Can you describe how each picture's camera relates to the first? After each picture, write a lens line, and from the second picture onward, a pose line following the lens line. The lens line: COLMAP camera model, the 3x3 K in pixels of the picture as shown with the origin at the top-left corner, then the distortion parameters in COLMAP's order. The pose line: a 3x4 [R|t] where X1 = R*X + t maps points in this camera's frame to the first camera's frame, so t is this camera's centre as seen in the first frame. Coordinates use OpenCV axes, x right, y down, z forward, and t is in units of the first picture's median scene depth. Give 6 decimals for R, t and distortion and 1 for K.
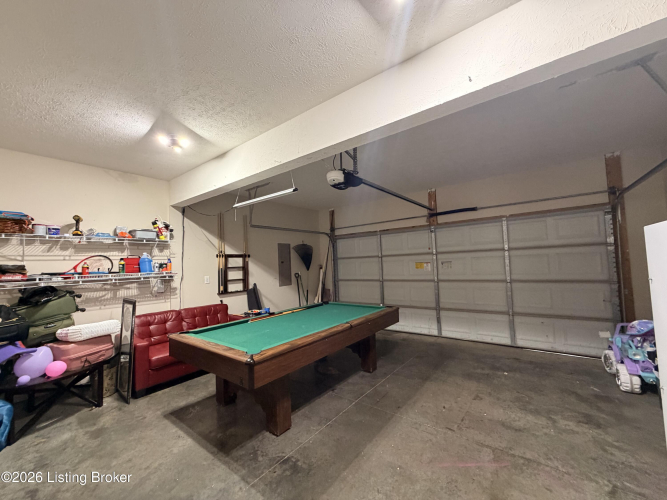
lens RADIAL K [[264.7, 0, 337.2], [0, 264.7, 247.5], [0, 0, 1]] dist [-0.002235, 0.000083]
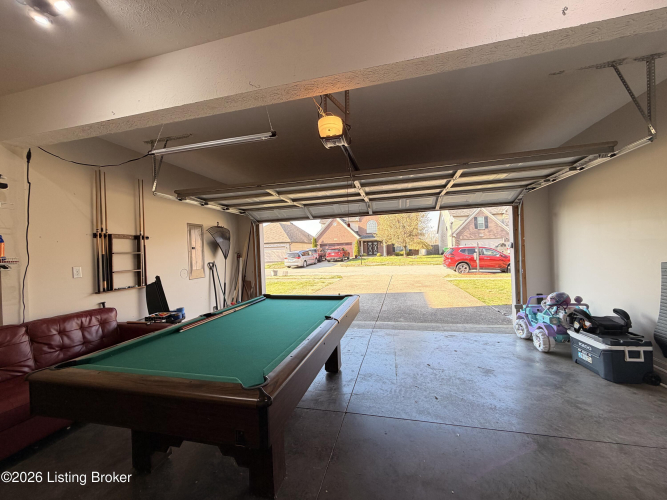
lens RADIAL K [[264.7, 0, 332.3], [0, 264.7, 251.8], [0, 0, 1]] dist [-0.002235, 0.000083]
pose [[0.921156, 0.004649, 0.389166, -0.154243], [-0.021895, 0.998964, 0.039892, 0.031199], [-0.388577, -0.045268, 0.920304, 0.155307]]
